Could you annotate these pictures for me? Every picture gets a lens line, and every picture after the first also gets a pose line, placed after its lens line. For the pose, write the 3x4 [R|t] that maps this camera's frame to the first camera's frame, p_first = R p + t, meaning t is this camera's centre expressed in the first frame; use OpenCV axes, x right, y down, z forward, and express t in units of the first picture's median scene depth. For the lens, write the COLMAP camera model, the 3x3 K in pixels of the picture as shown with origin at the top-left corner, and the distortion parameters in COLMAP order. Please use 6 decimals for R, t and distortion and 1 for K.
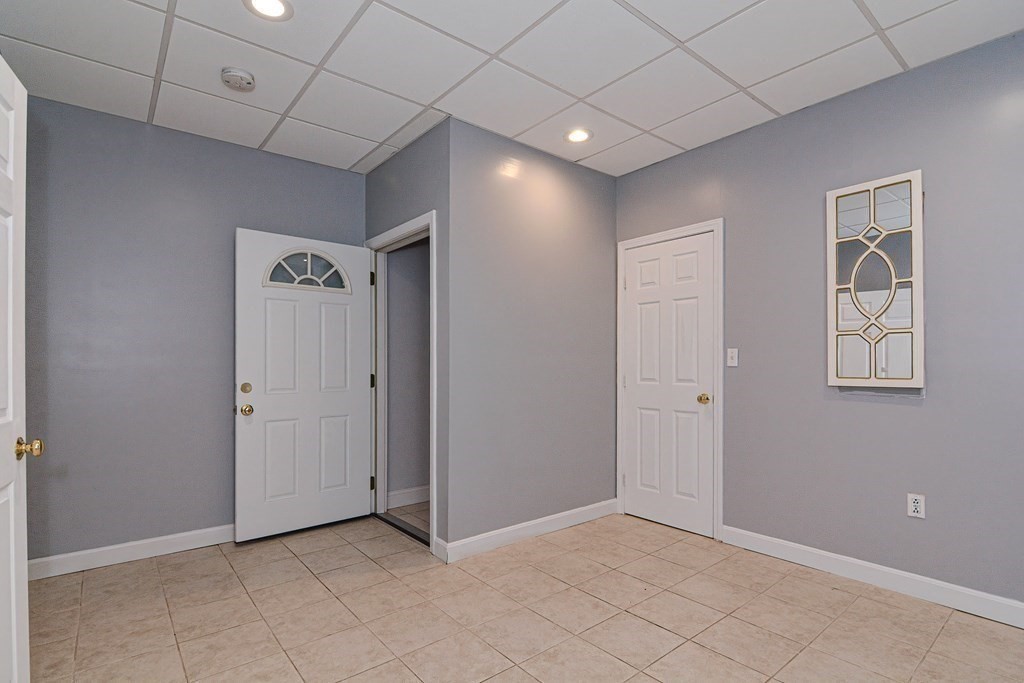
lens RADIAL K [[501.4, 0, 504.9], [0, 501.4, 361.7], [0, 0, 1]] dist [-0.002739, -0.001999]
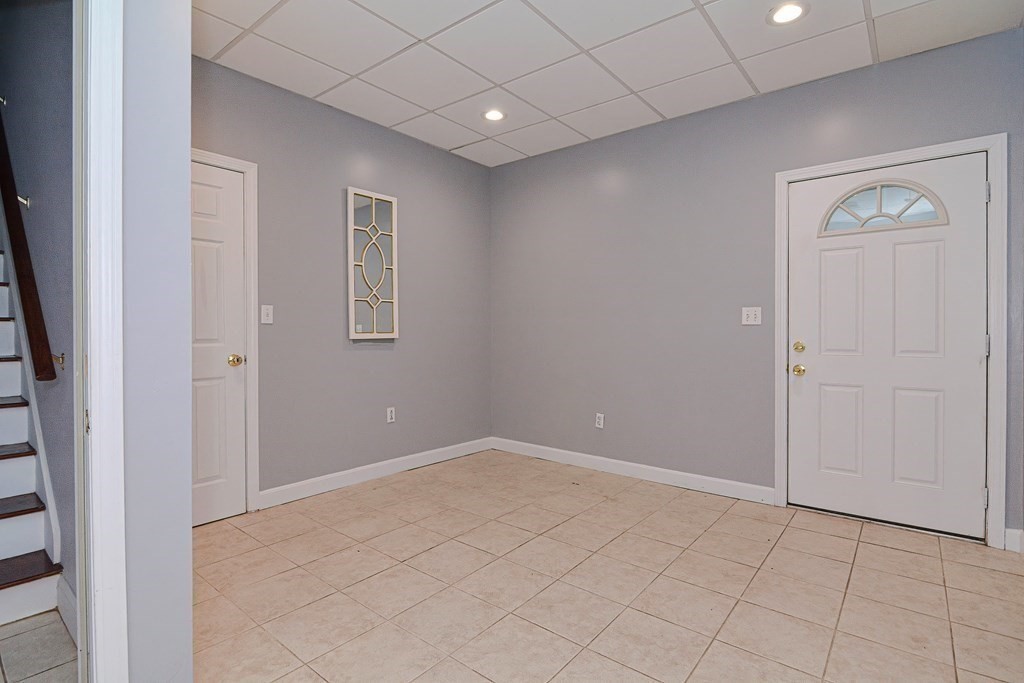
lens RADIAL K [[501.4, 0, 511.1], [0, 501.4, 336.9], [0, 0, 1]] dist [-0.002739, -0.001999]
pose [[-0.212720, -0.011918, 0.977041, -0.707641], [-0.003897, 0.999928, 0.011349, 0.026457], [-0.977106, -0.001394, -0.212751, 0.895292]]
